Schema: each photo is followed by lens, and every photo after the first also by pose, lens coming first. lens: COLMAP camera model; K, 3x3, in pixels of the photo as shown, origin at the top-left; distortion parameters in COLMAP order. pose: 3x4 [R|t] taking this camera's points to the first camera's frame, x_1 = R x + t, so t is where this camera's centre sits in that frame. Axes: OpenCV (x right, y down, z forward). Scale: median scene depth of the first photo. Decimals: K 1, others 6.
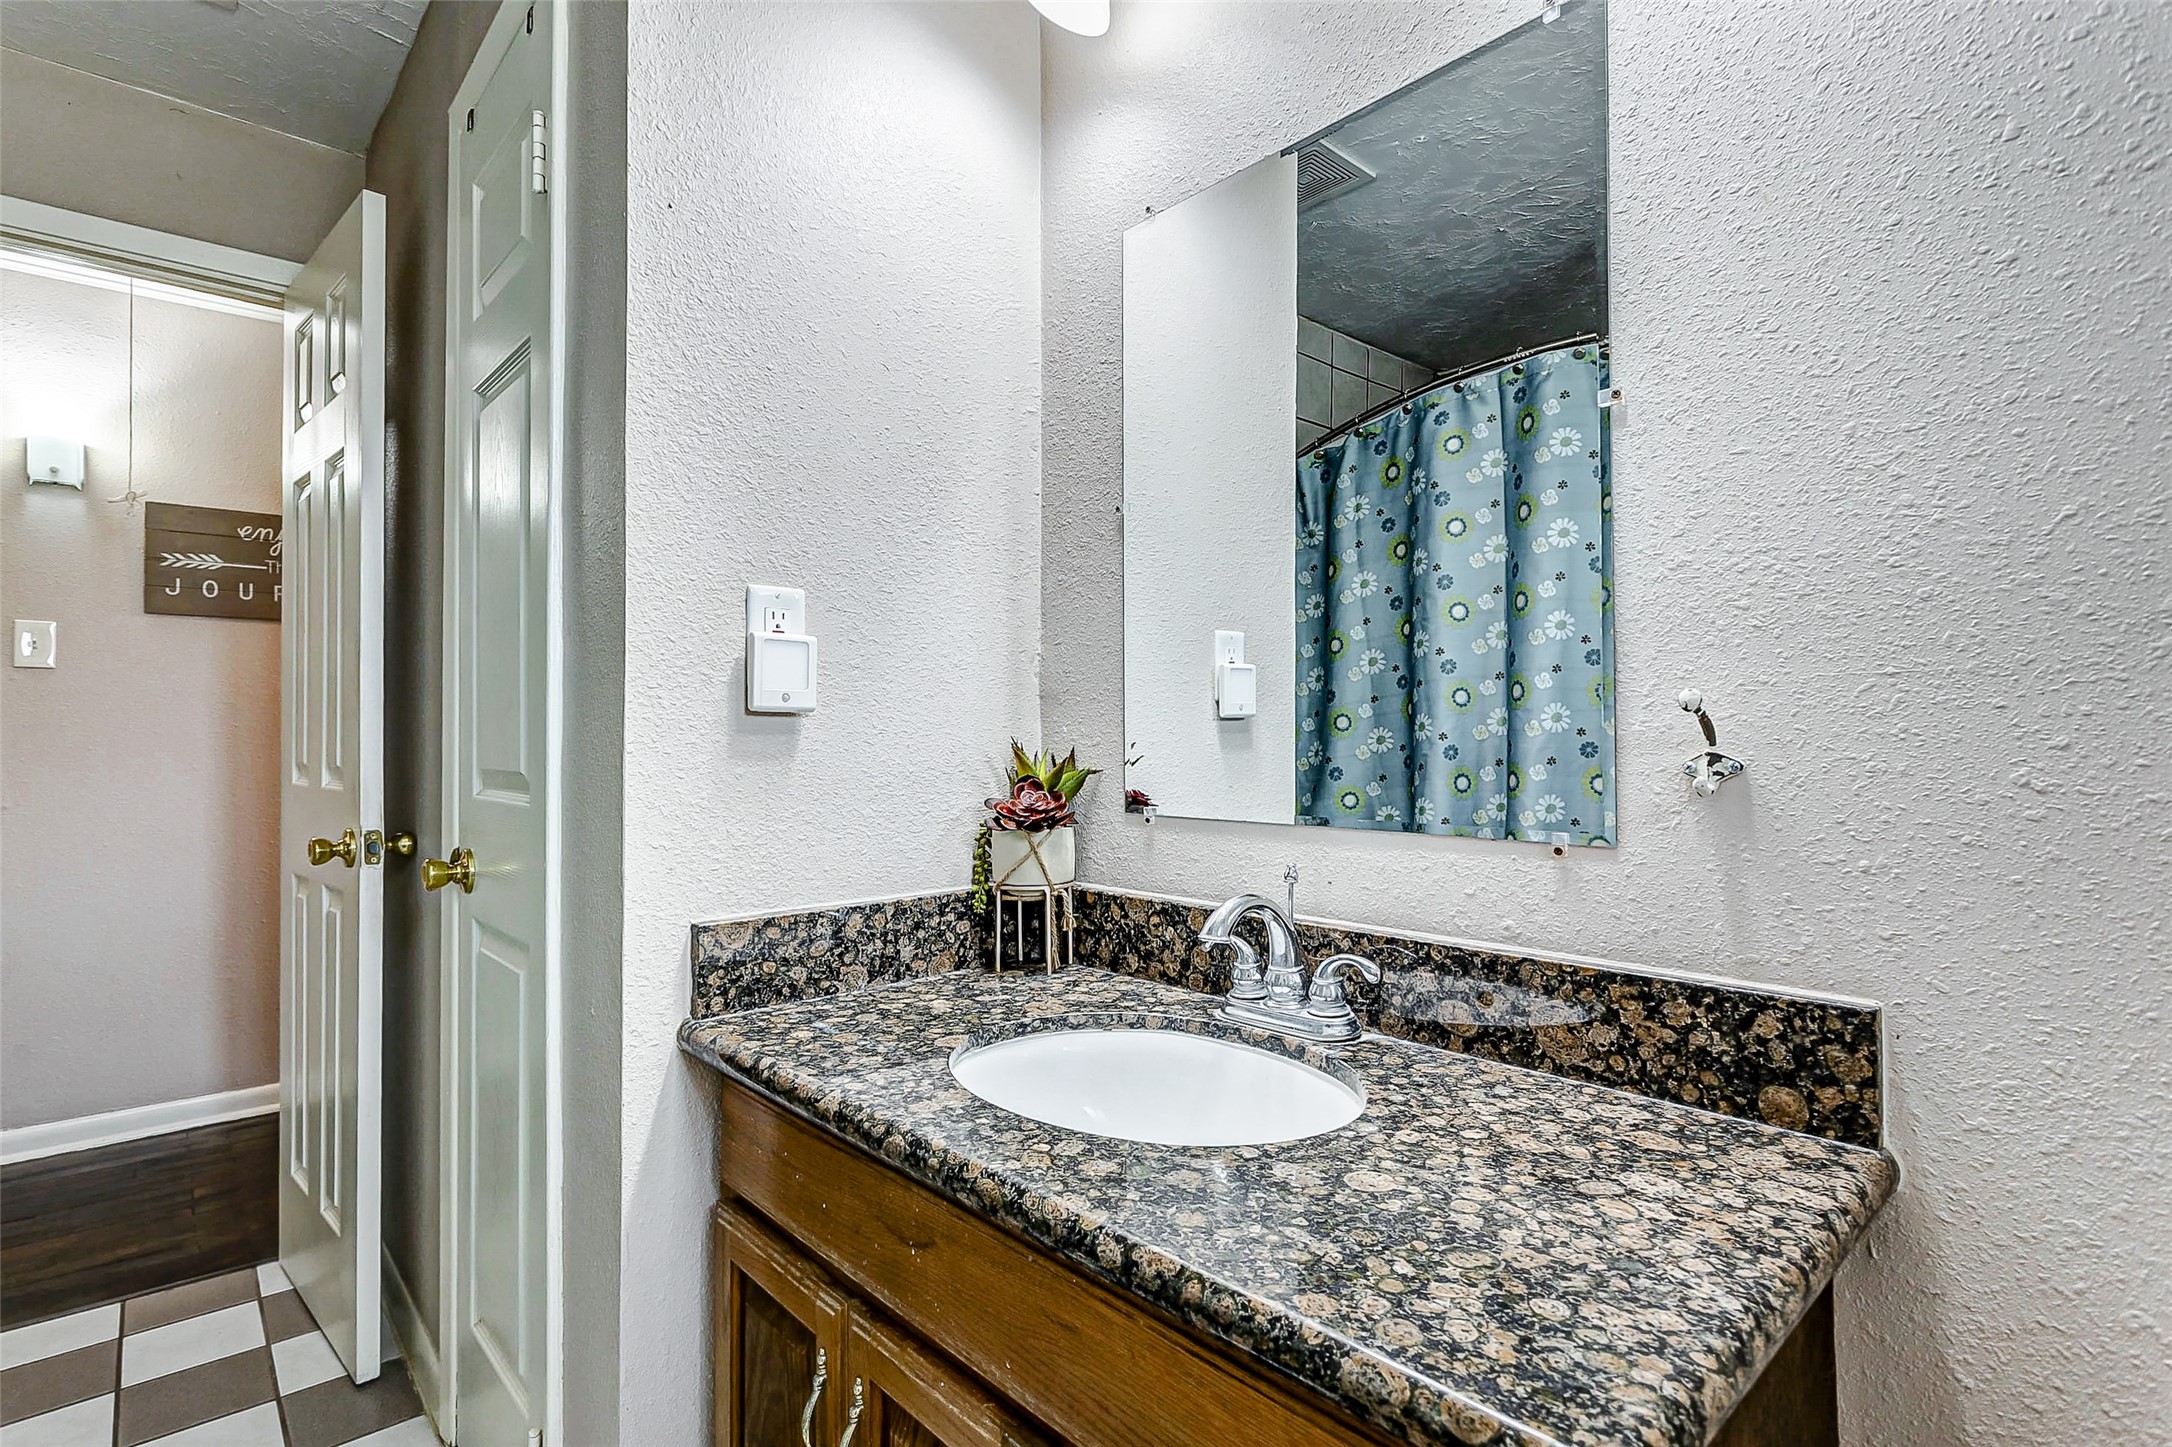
lens RADIAL K [[1097.3, 0, 1086.0], [0, 1097.3, 723.5], [0, 0, 1]] dist [-0.000256, 0.000666]
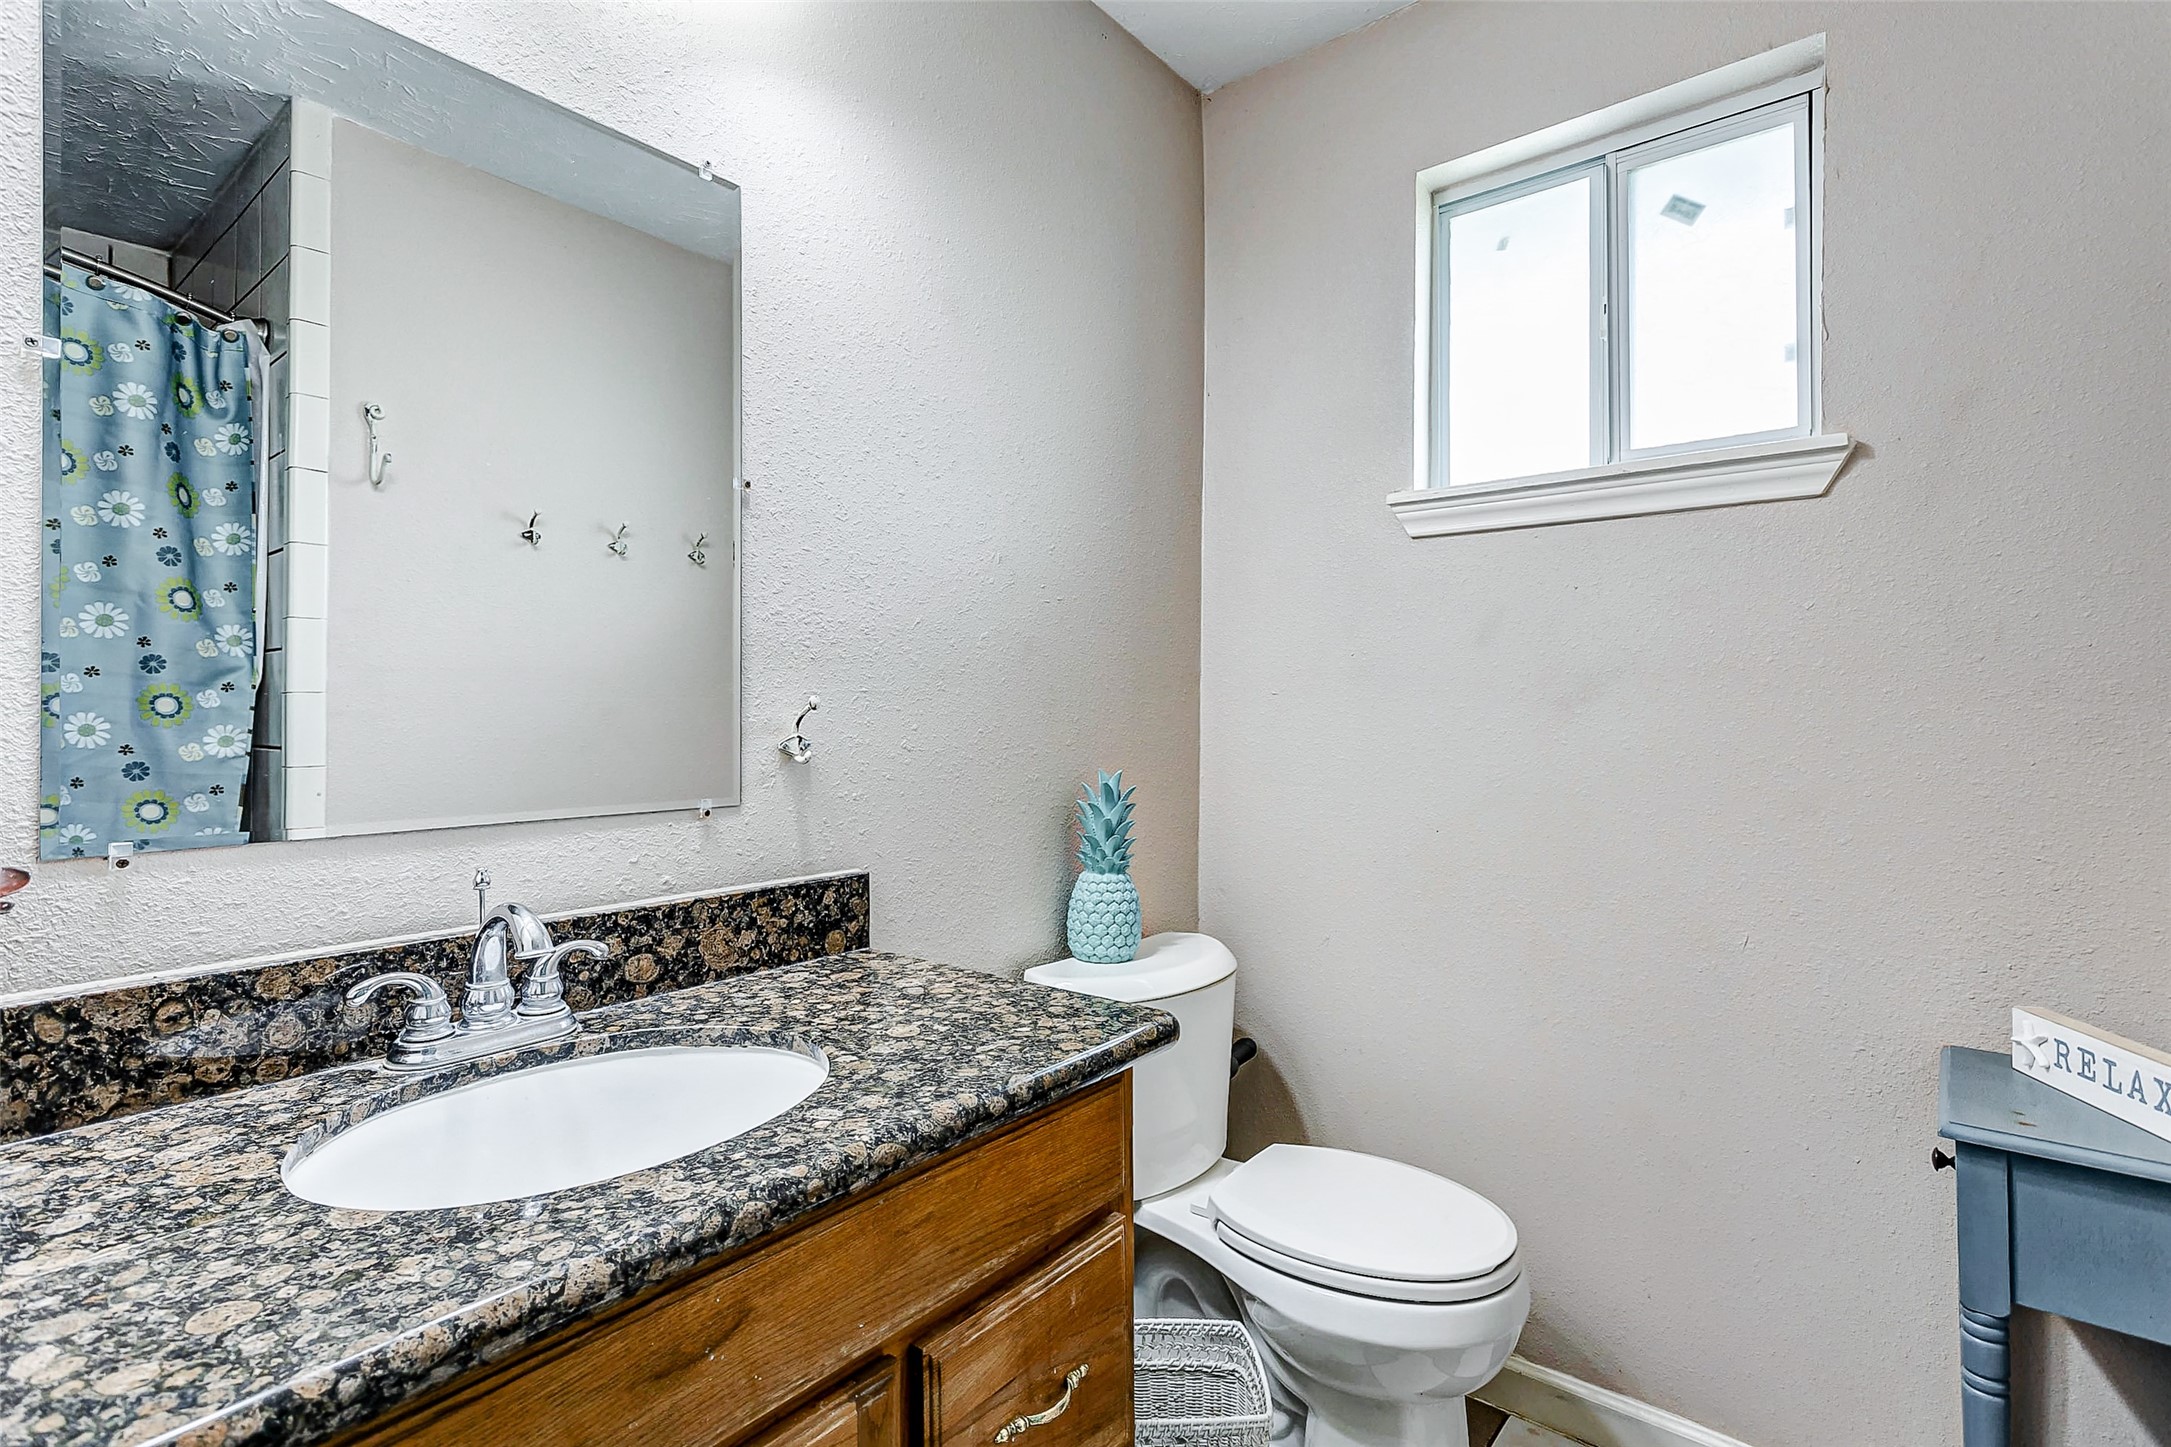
lens RADIAL K [[1070.8, 0, 1085.5], [0, 1070.8, 723.5], [0, 0, 1]] dist [0.010988, 0.000222]
pose [[-0.199246, -0.003812, 0.979942, -0.987680], [-0.010714, 0.999941, 0.001711, 0.002303], [-0.979891, -0.010158, -0.199275, 0.876811]]
